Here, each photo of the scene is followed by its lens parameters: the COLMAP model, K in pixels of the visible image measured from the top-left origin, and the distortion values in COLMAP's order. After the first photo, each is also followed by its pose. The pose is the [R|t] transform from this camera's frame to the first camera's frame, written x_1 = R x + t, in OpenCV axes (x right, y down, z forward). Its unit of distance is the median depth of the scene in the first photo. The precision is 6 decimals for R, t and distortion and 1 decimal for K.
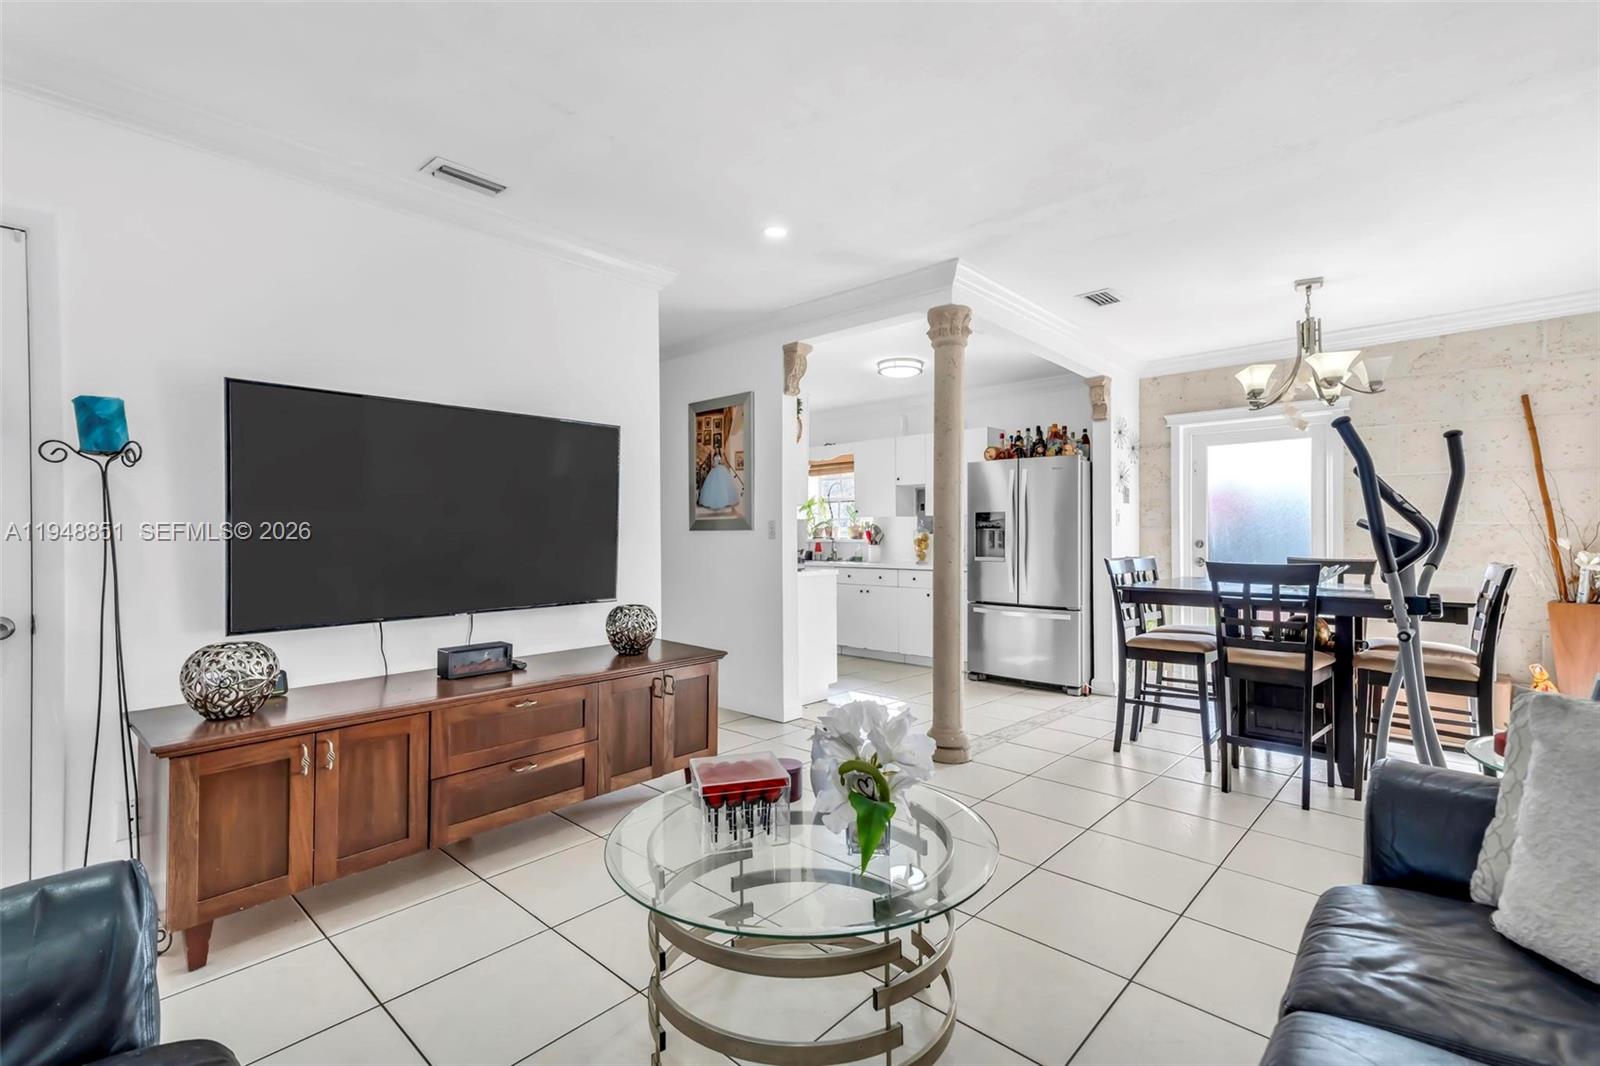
lens RADIAL K [[717.1, 0, 795.7], [0, 717.1, 535.9], [0, 0, 1]] dist [0.039090, 0.000245]
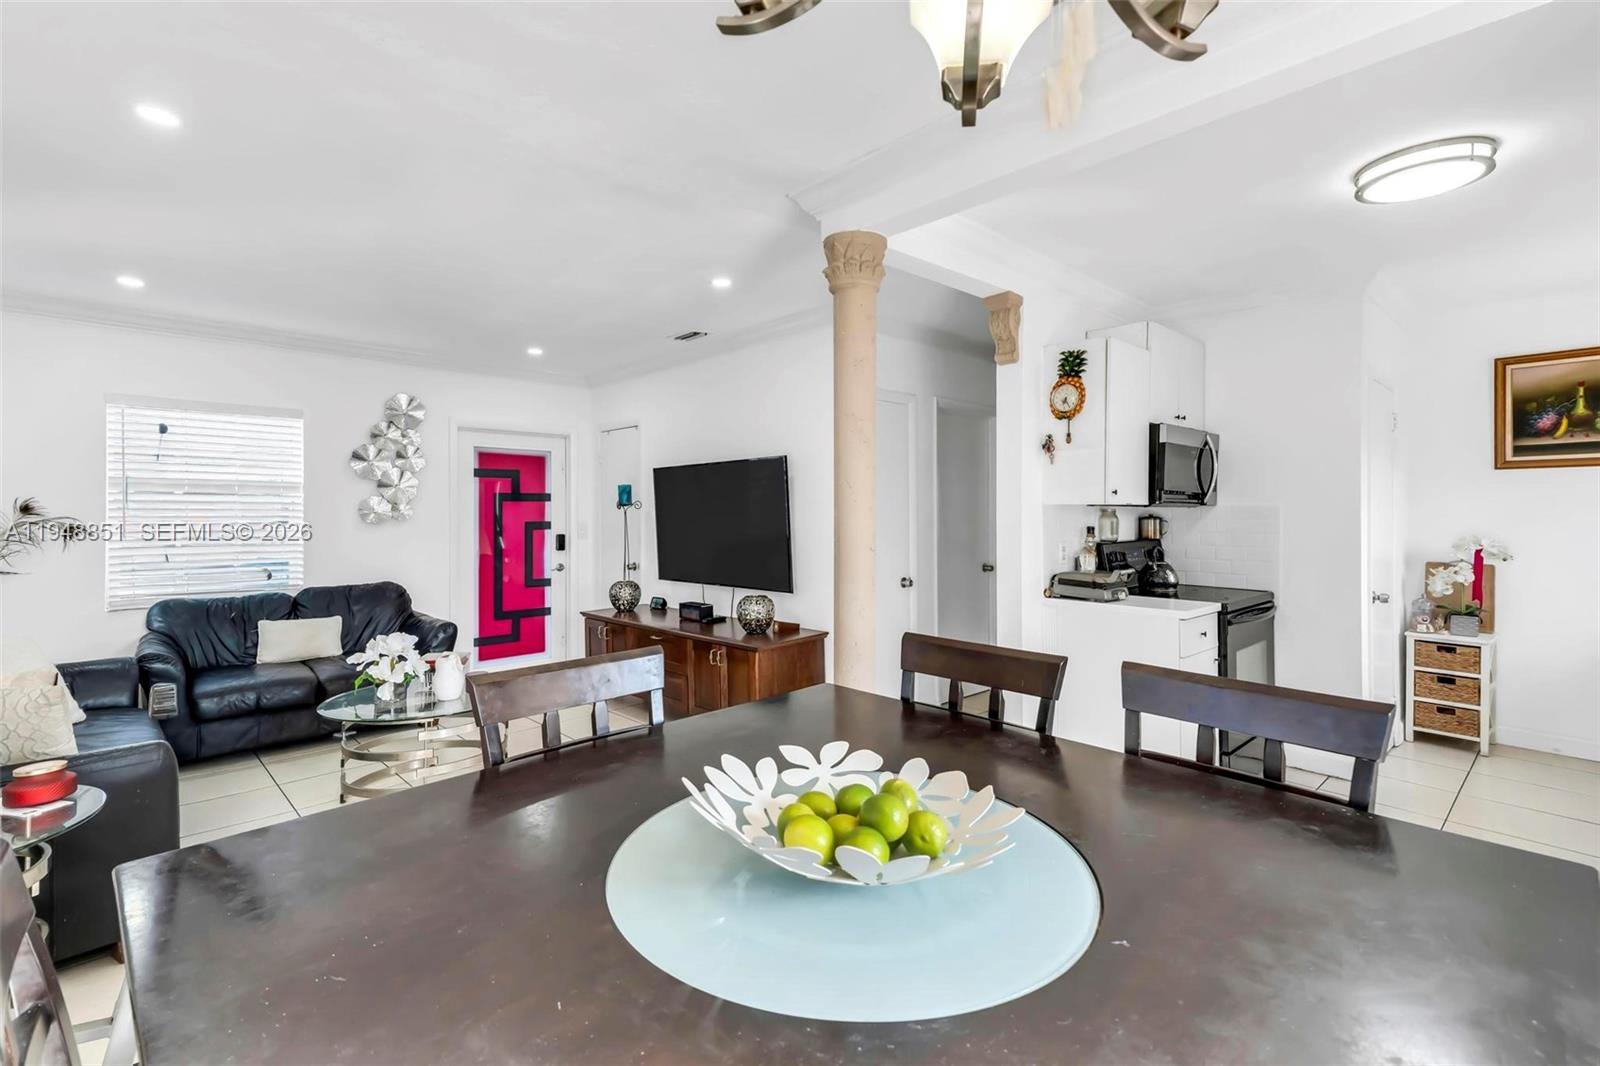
lens RADIAL K [[722.3, 0, 804.0], [0, 722.3, 511.0], [0, 0, 1]] dist [0.034710, -0.000153]
pose [[-0.054841, -0.000244, -0.998495, 0.603877], [0.002087, 0.999998, -0.000359, -0.030991], [0.998493, -0.002103, -0.054840, 0.645287]]
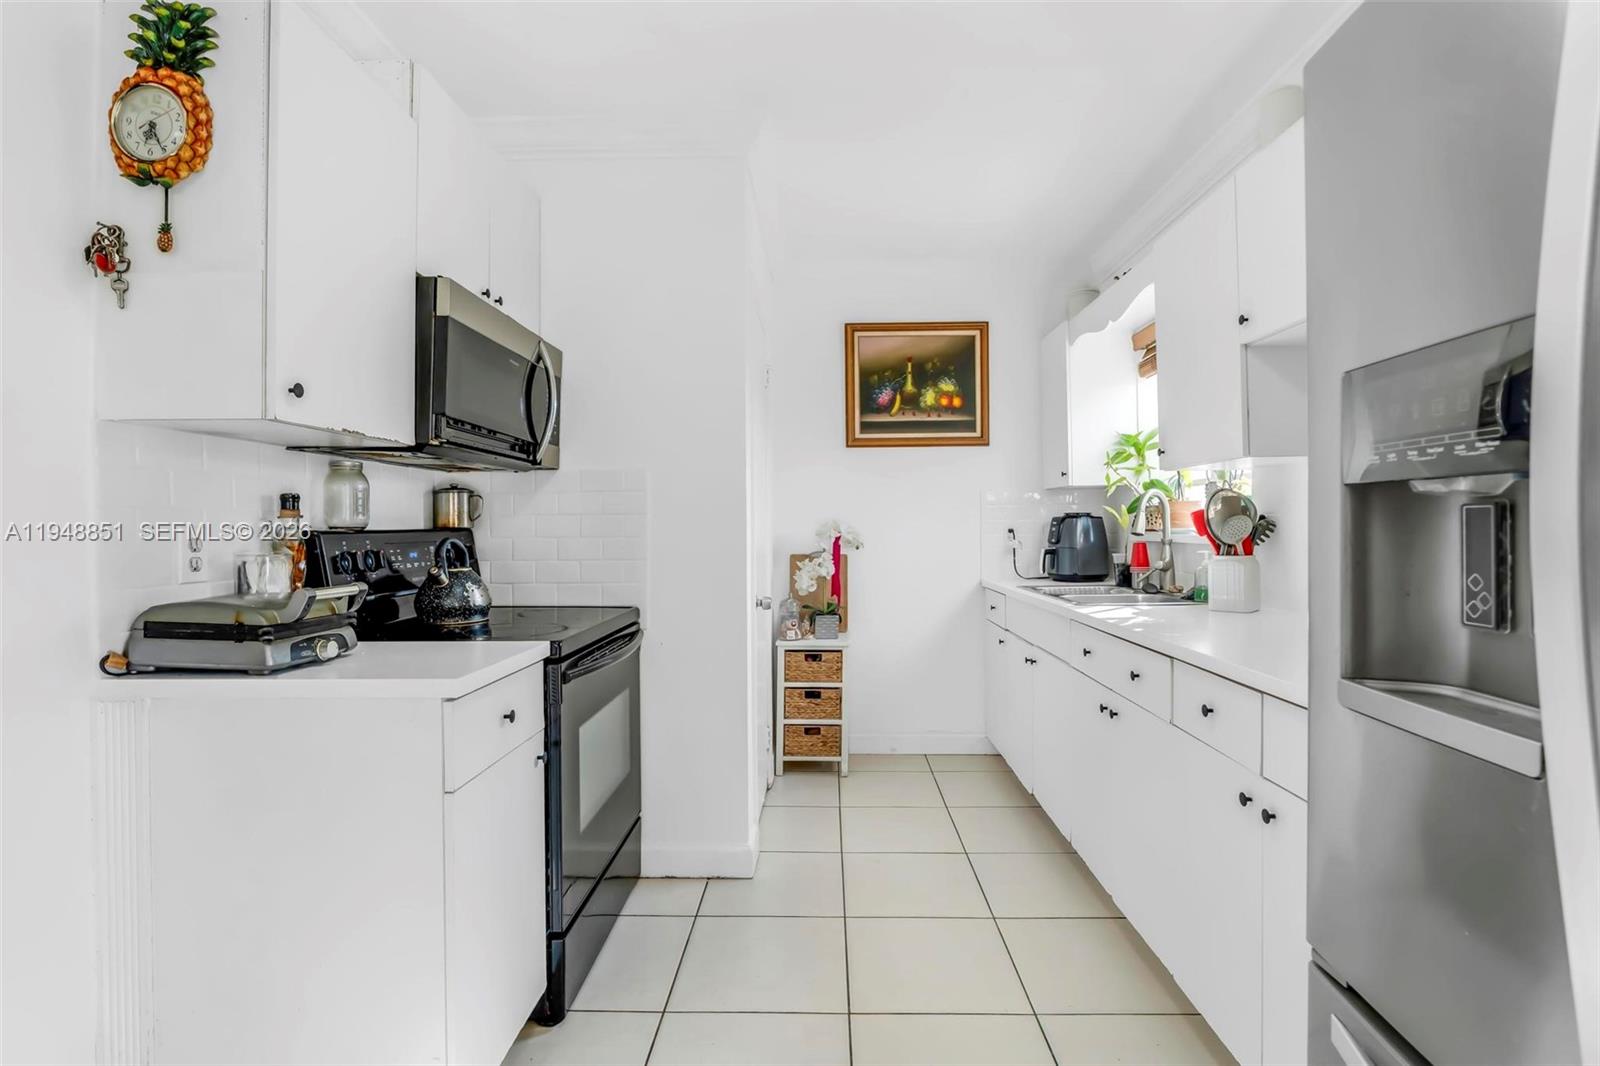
lens RADIAL K [[749.3, 0, 807.1], [0, 749.3, 526.1], [0, 0, 1]] dist [-0.018884, 0.000330]
pose [[0.668379, -0.002146, -0.743818, 0.290334], [0.006540, 0.999974, 0.002992, -0.003006], [0.743792, -0.006865, 0.668376, 0.824930]]
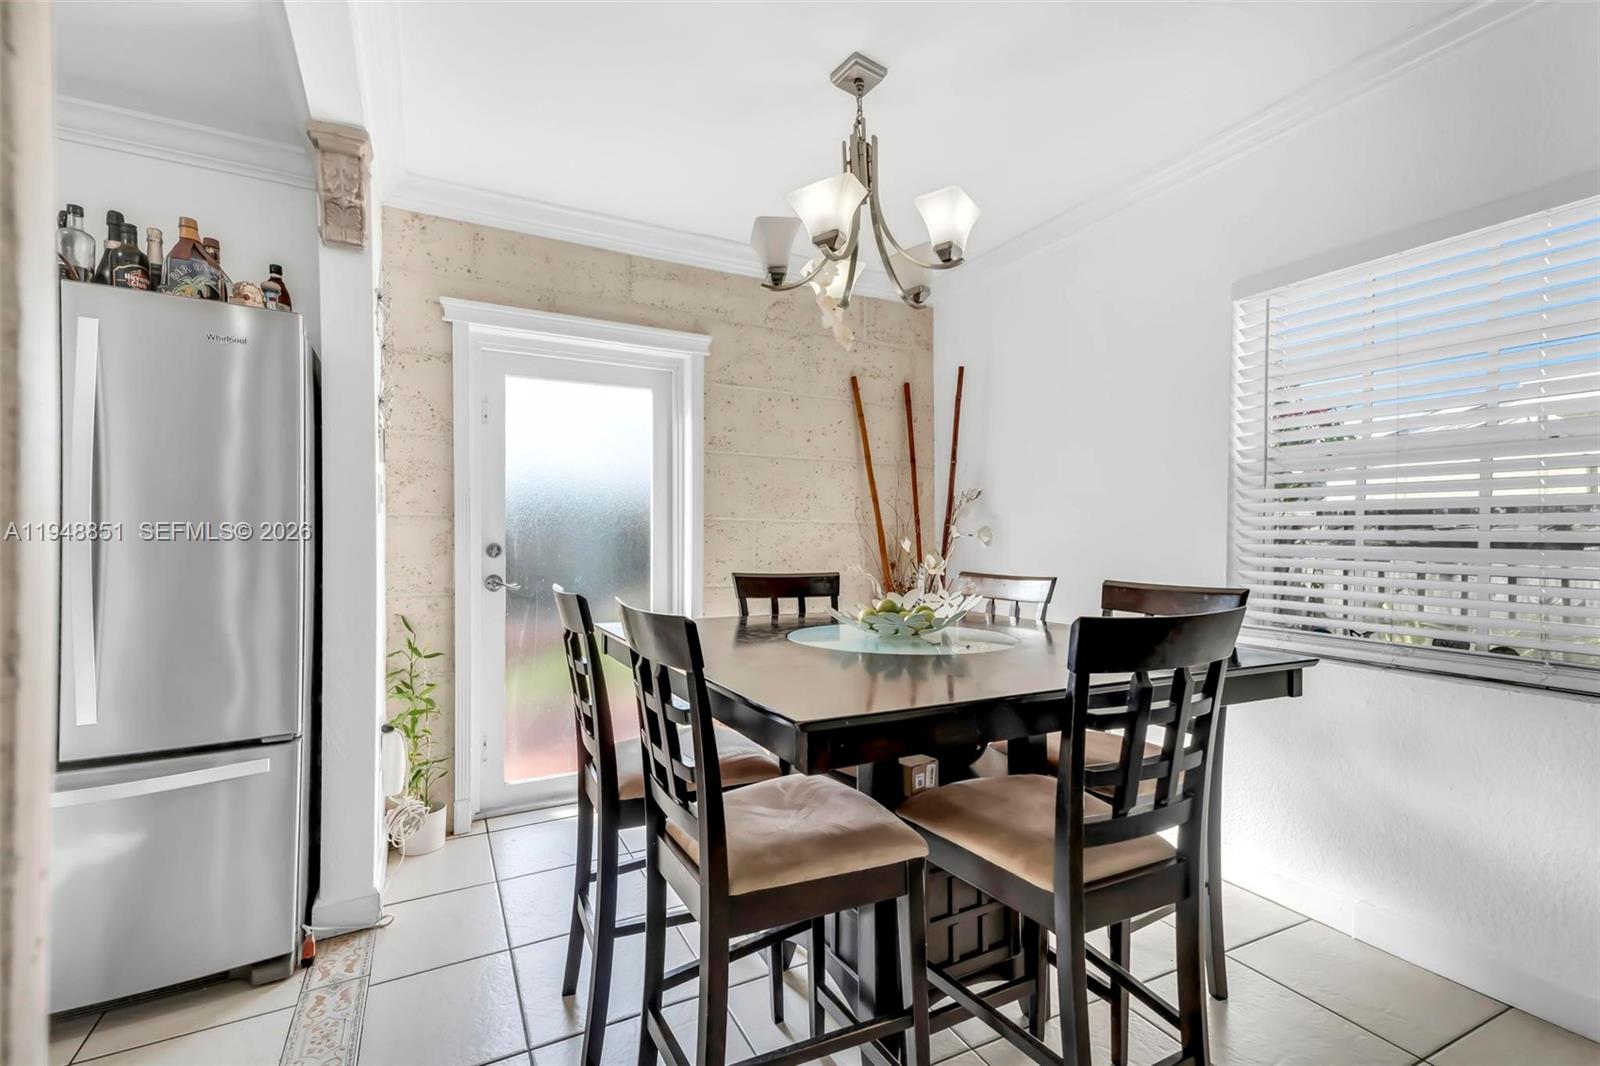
lens RADIAL K [[717.1, 0, 795.7], [0, 717.1, 535.9], [0, 0, 1]] dist [0.039090, 0.000245]
pose [[0.352780, 0.003365, 0.935700, 0.120880], [-0.002600, 0.999993, -0.002616, 0.001145], [-0.935703, -0.001510, 0.352787, 0.576380]]
